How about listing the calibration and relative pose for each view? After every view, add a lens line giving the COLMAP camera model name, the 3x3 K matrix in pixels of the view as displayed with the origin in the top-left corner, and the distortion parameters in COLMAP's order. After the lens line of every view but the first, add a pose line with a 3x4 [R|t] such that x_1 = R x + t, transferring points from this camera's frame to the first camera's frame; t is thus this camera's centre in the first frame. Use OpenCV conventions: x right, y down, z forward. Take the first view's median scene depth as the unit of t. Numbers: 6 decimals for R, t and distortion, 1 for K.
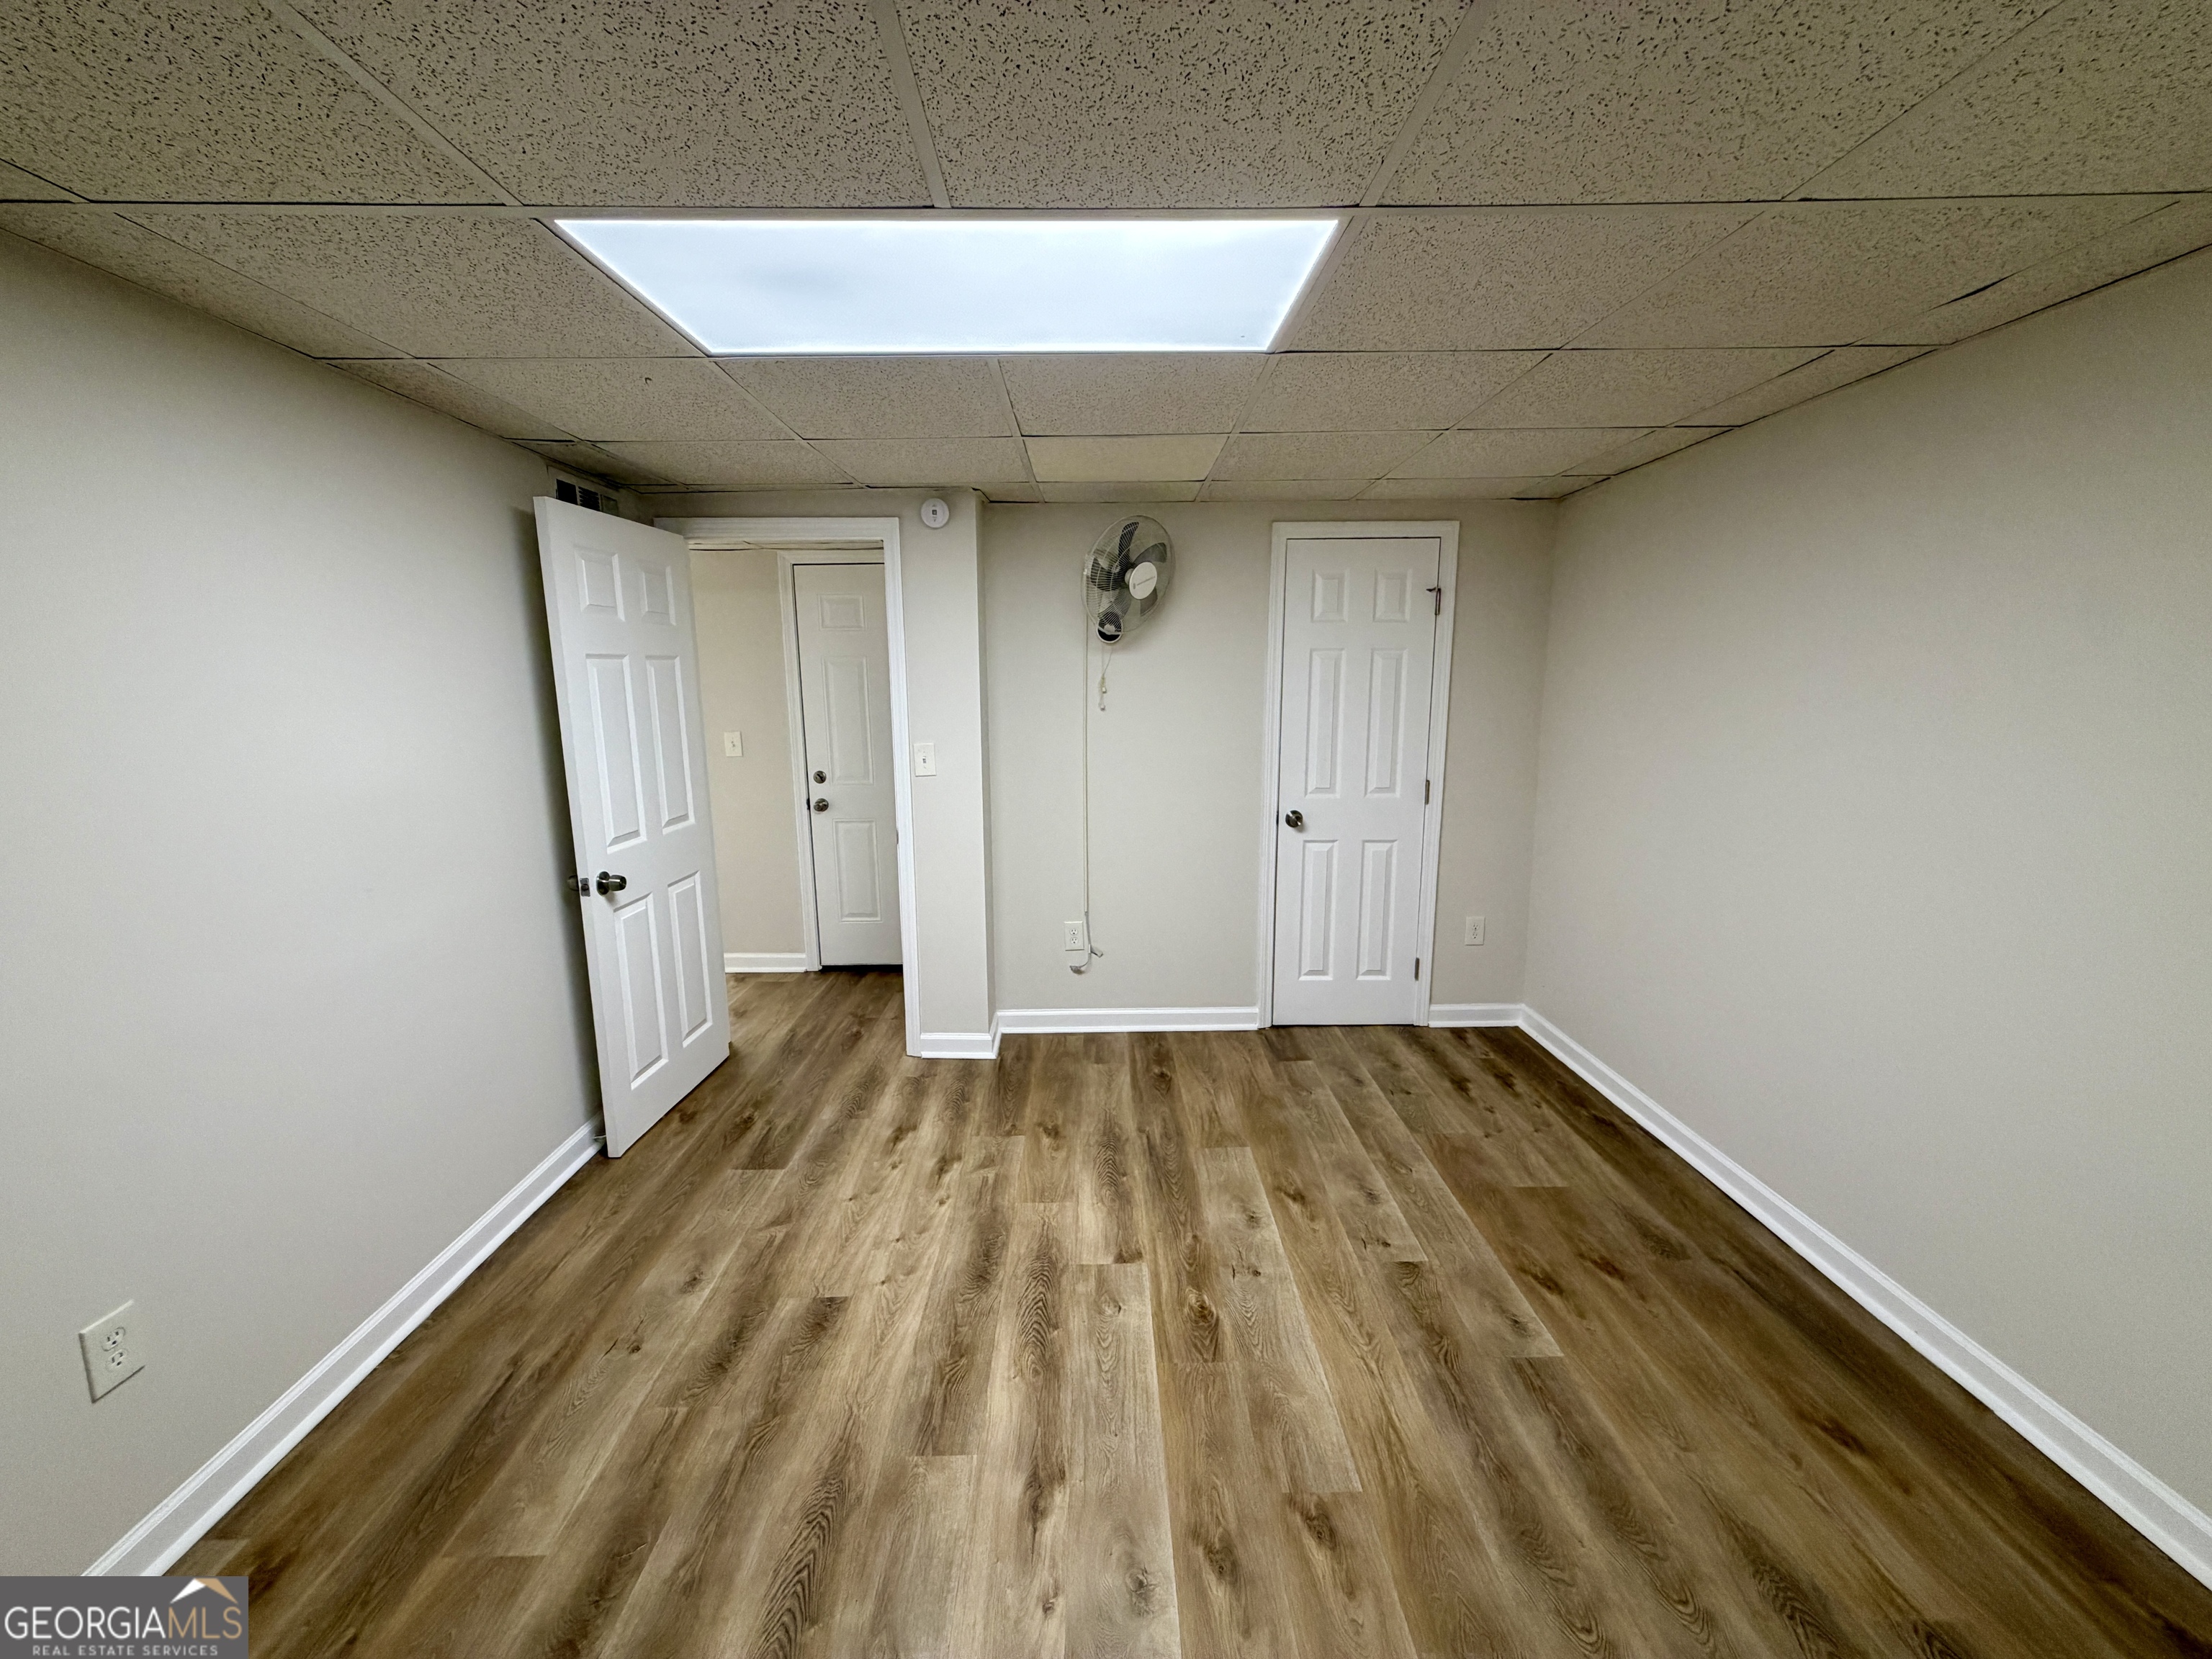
lens RADIAL K [[880.9, 0, 1092.8], [0, 880.9, 836.3], [0, 0, 1]] dist [-0.000235, 0.000443]
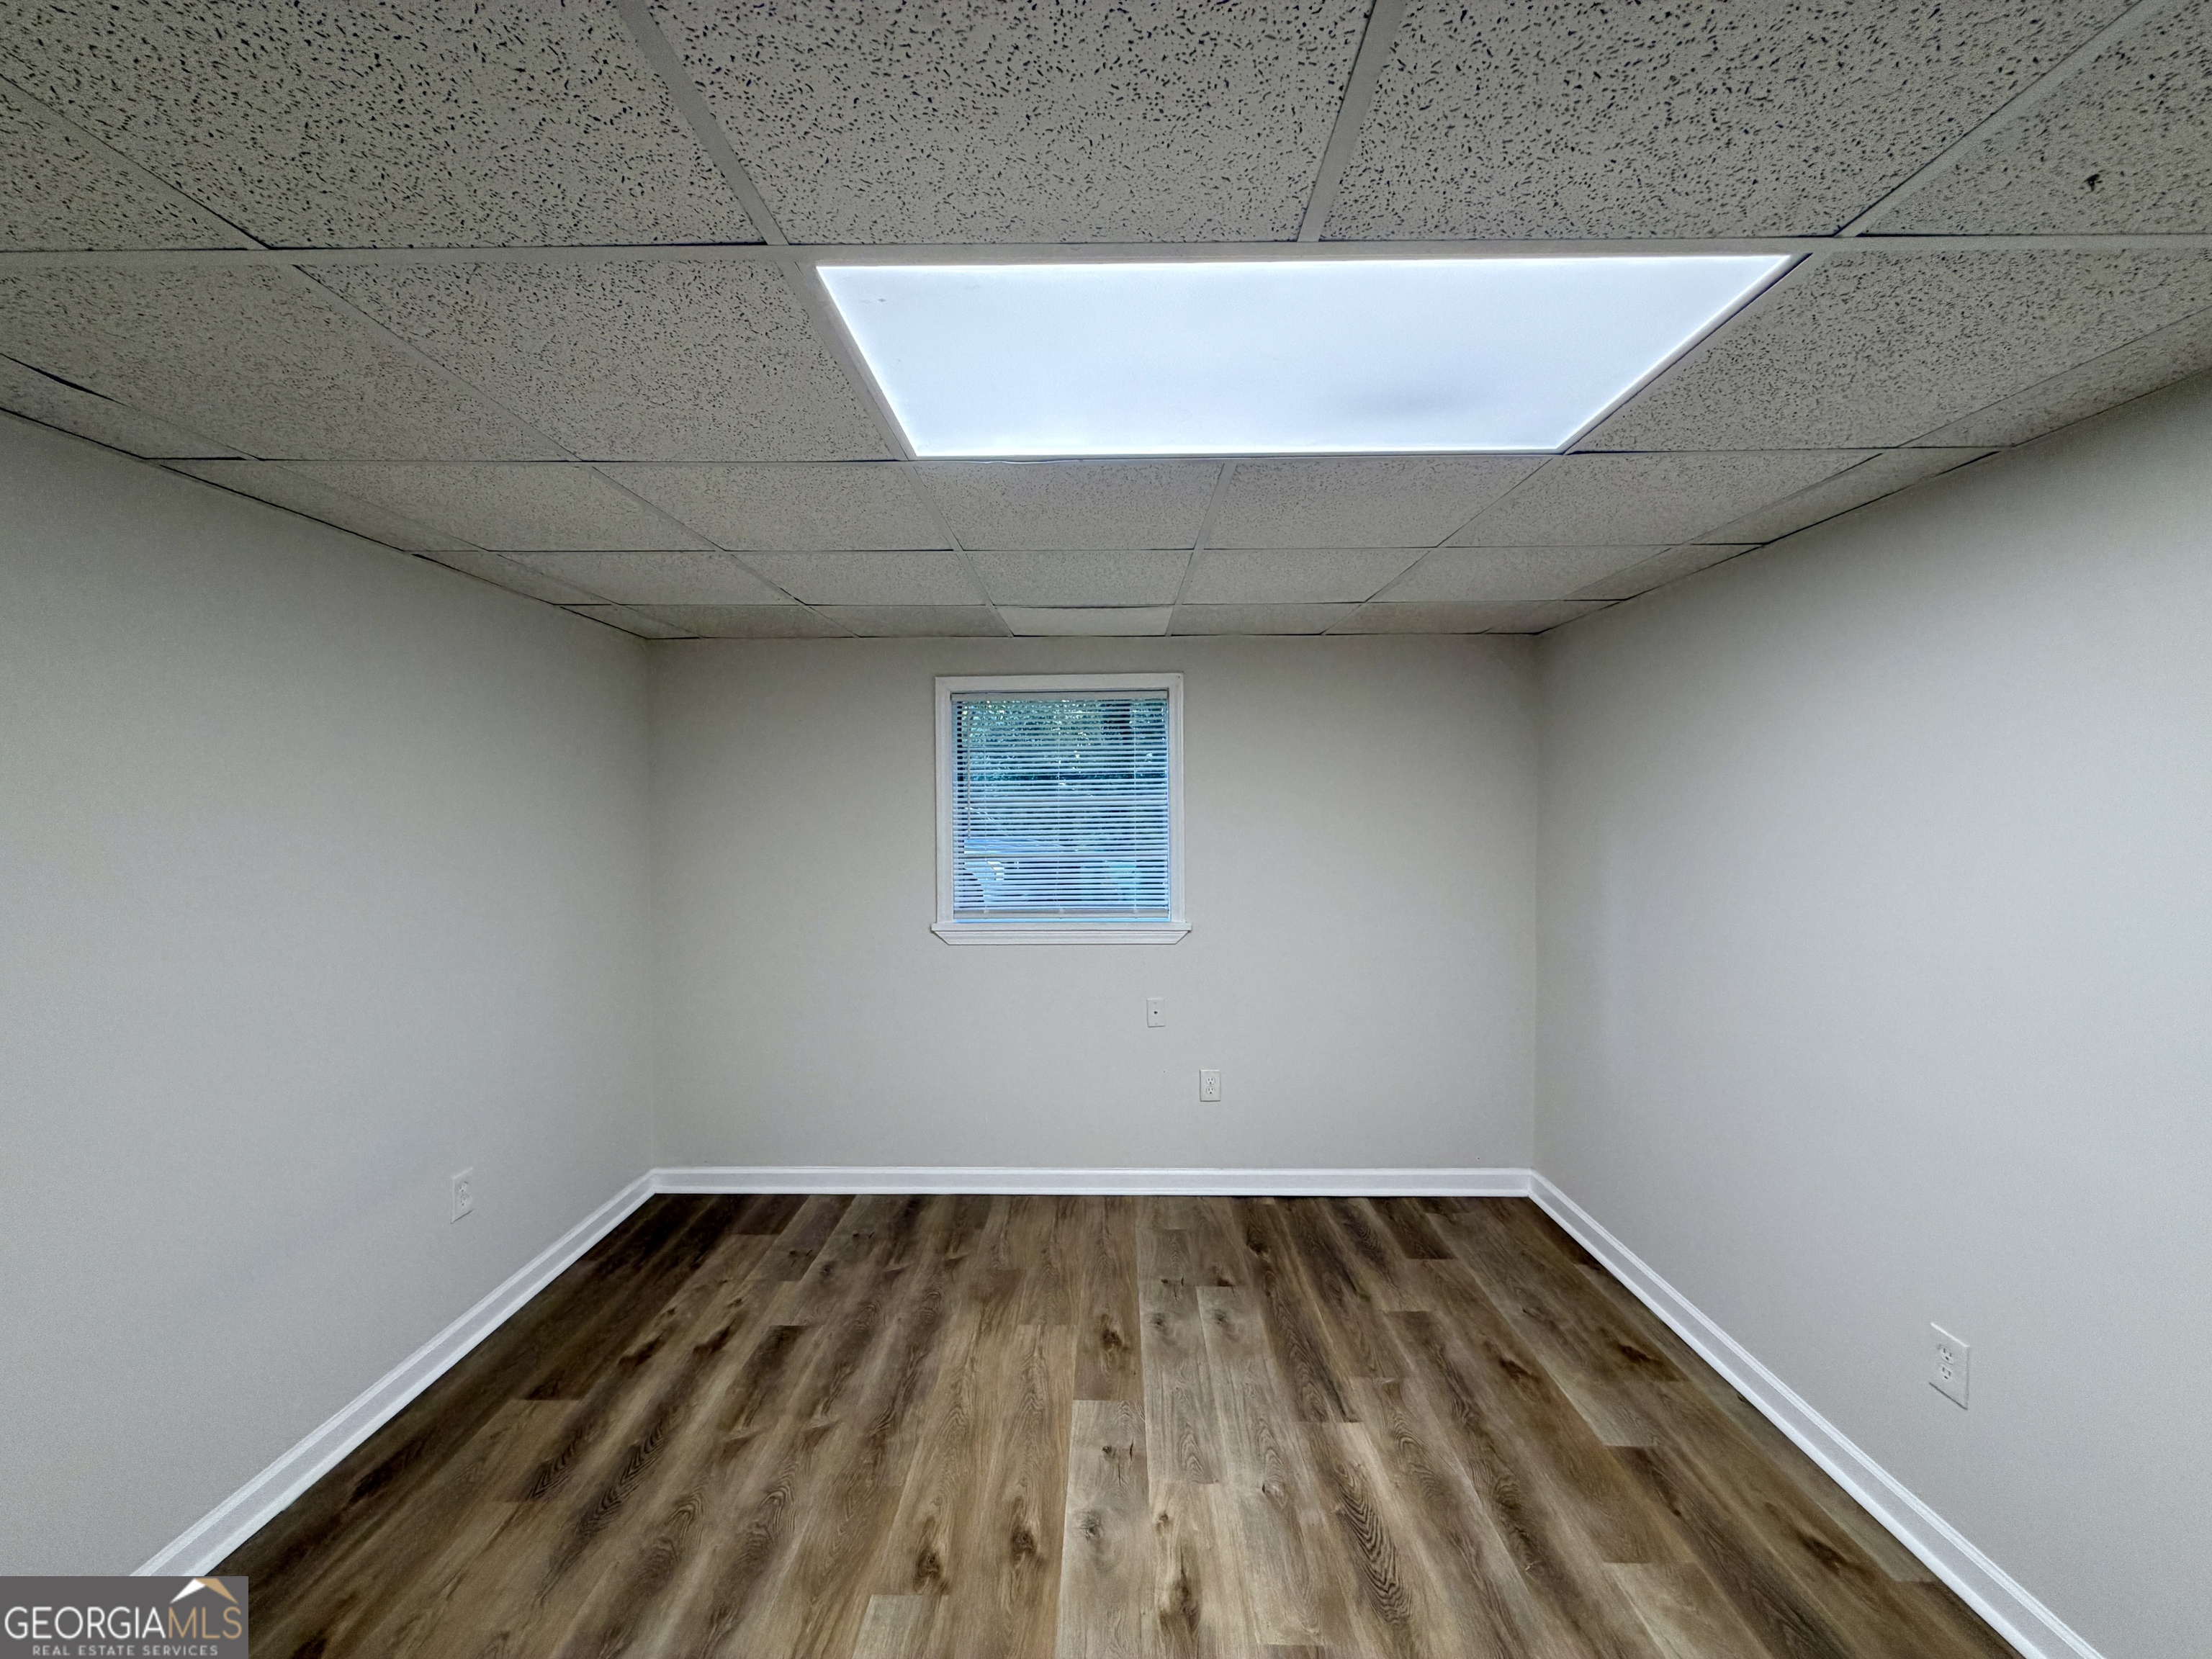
lens RADIAL K [[880.9, 0, 1104.6], [0, 880.9, 829.9], [0, 0, 1]] dist [-0.000235, 0.000443]
pose [[-0.999851, 0.012440, 0.011952, 0.008911], [0.014612, 0.978992, 0.203376, -0.362372], [-0.009170, 0.203520, -0.979028, 1.914402]]
